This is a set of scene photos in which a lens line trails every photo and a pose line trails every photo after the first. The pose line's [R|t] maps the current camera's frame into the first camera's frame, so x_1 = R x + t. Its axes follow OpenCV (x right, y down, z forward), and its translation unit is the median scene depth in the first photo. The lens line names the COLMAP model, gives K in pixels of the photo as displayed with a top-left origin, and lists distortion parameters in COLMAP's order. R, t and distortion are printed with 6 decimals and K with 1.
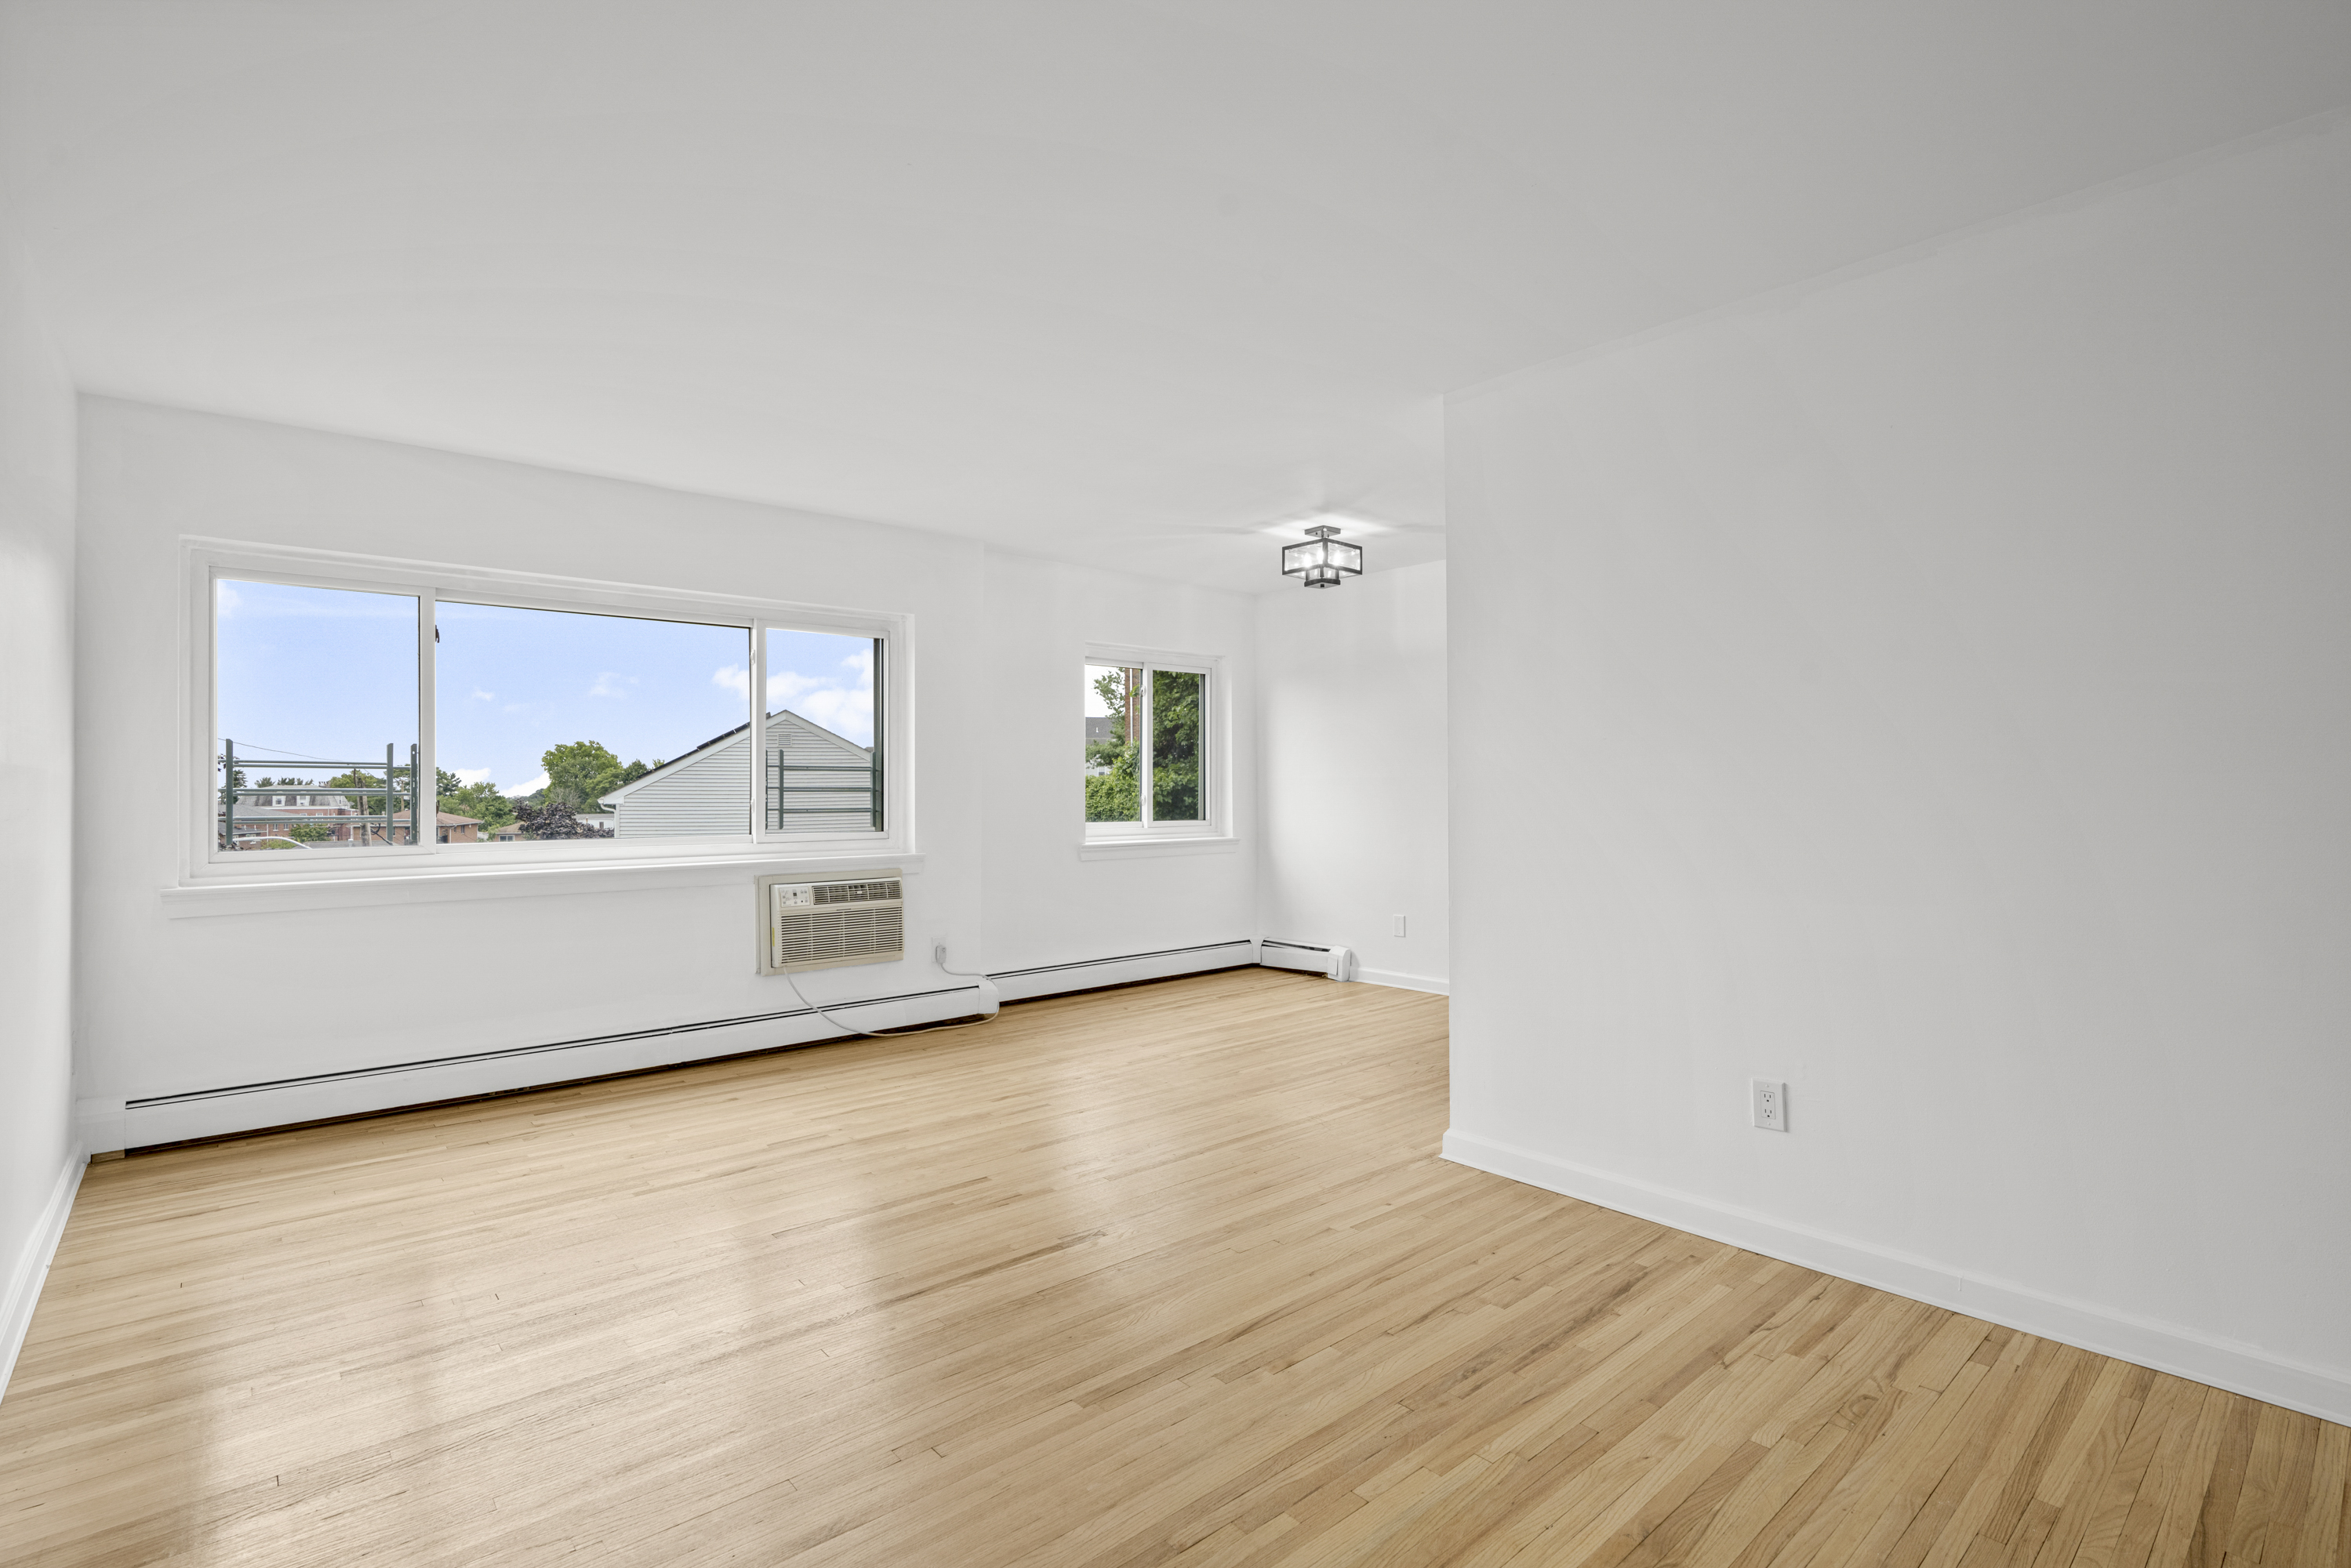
lens RADIAL K [[1084.3, 0, 1190.3], [0, 1084.3, 795.5], [0, 0, 1]] dist [0.007661, -0.004780]
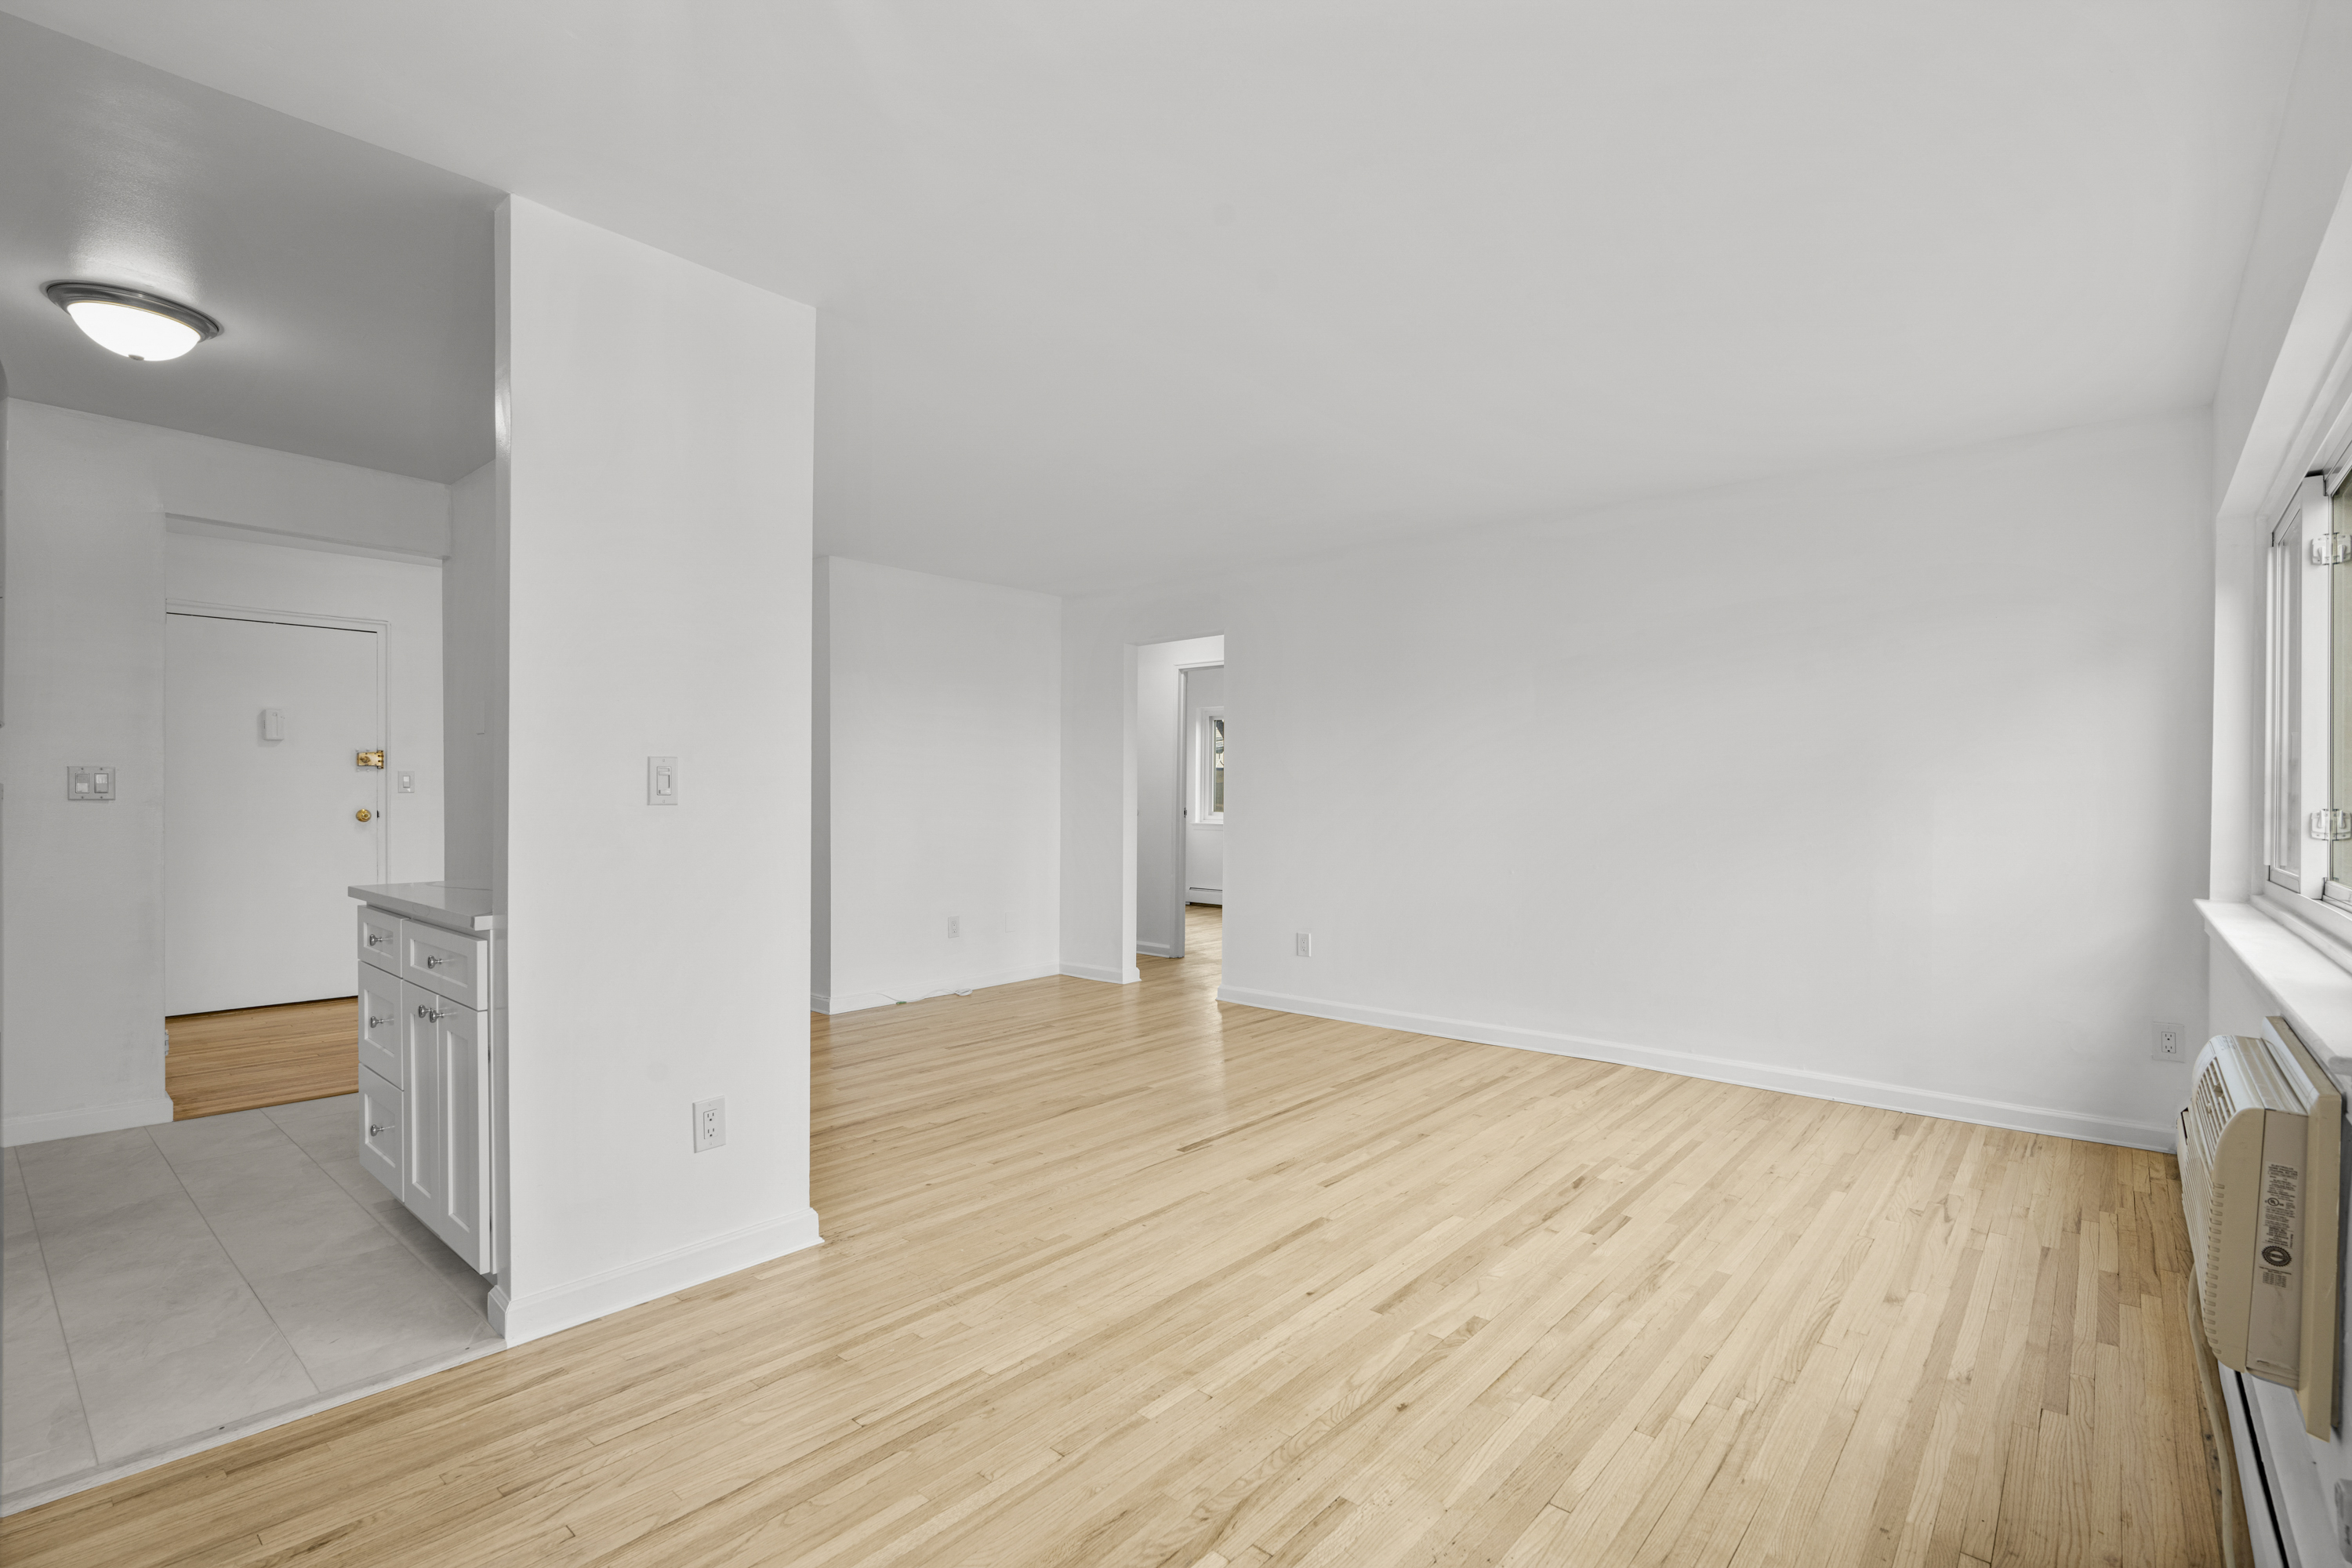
lens RADIAL K [[1084.9, 0, 1191.0], [0, 1084.9, 787.9], [0, 0, 1]] dist [0.007661, -0.004780]
pose [[-0.989841, -0.003222, -0.142139, 0.092161], [-0.002554, 0.999985, -0.004887, -0.007655], [0.142153, -0.004474, -0.989835, 2.395427]]
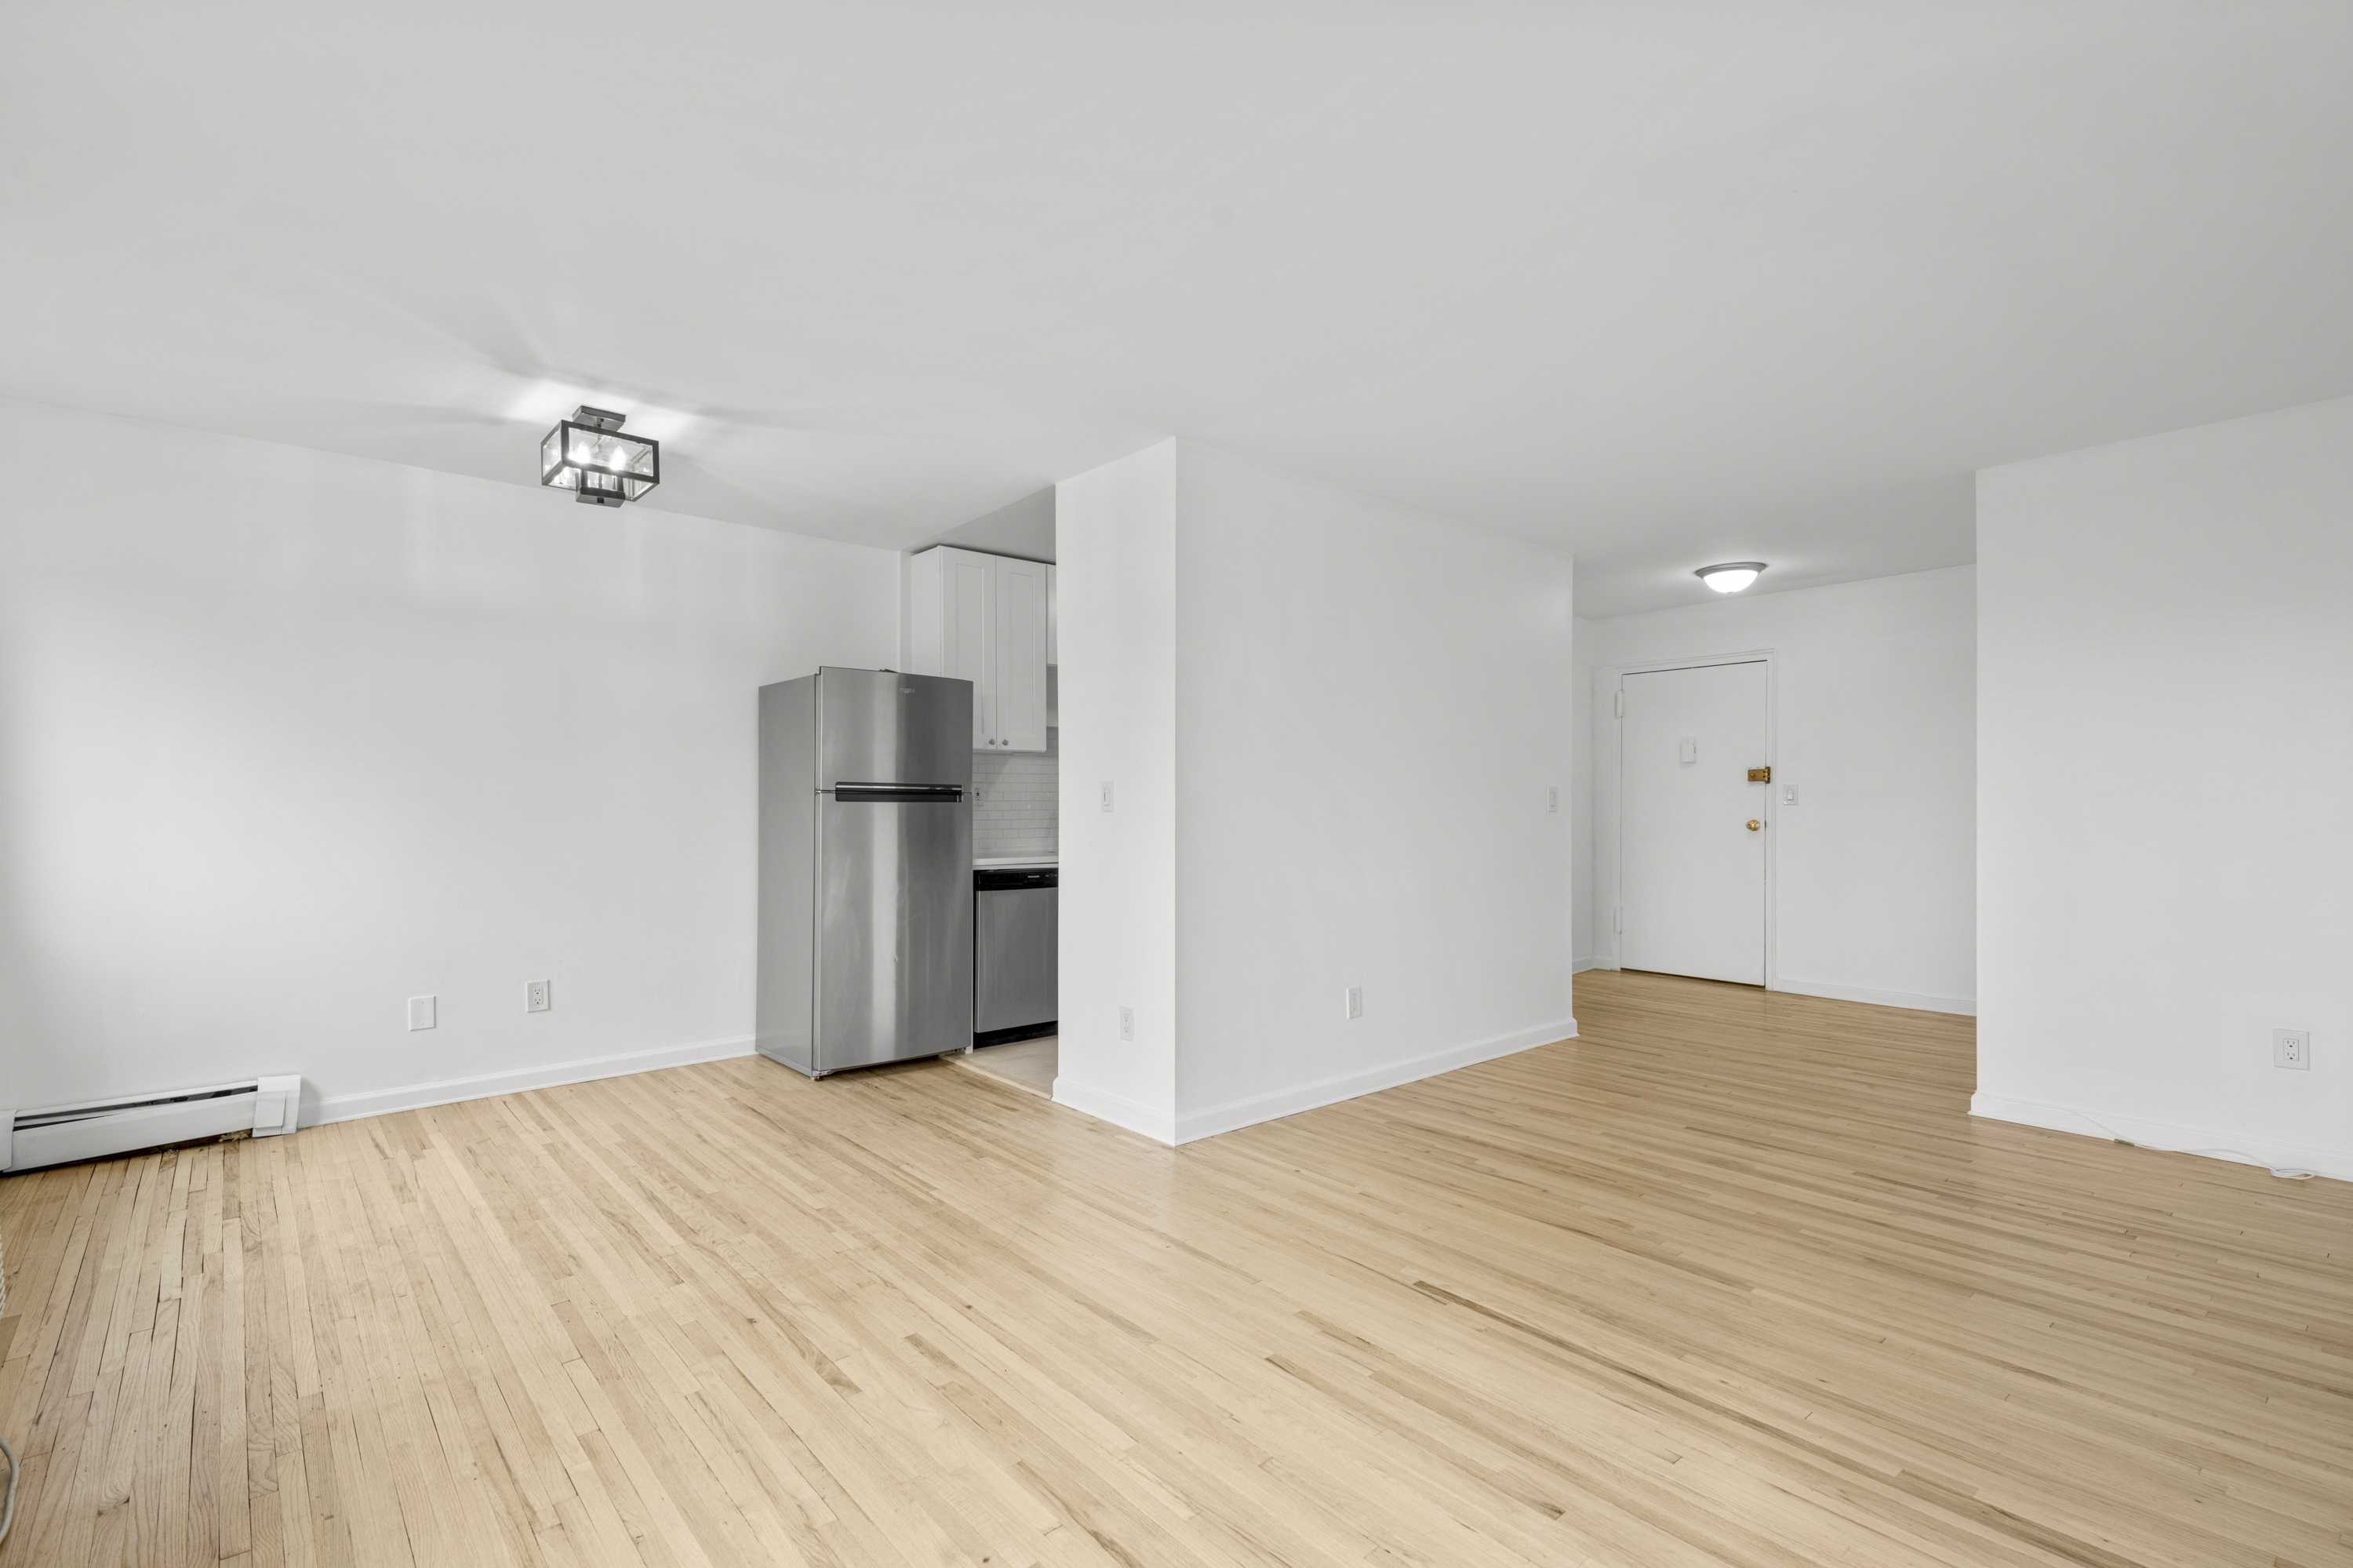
lens RADIAL K [[1085.4, 0, 1162.5], [0, 1085.4, 784.8], [0, 0, 1]] dist [0.007661, -0.004780]
pose [[0.008001, 0.014057, 0.999869, -1.077649], [-0.008531, 0.999866, -0.013988, -0.004869], [-0.999932, -0.008418, 0.008120, 1.299180]]
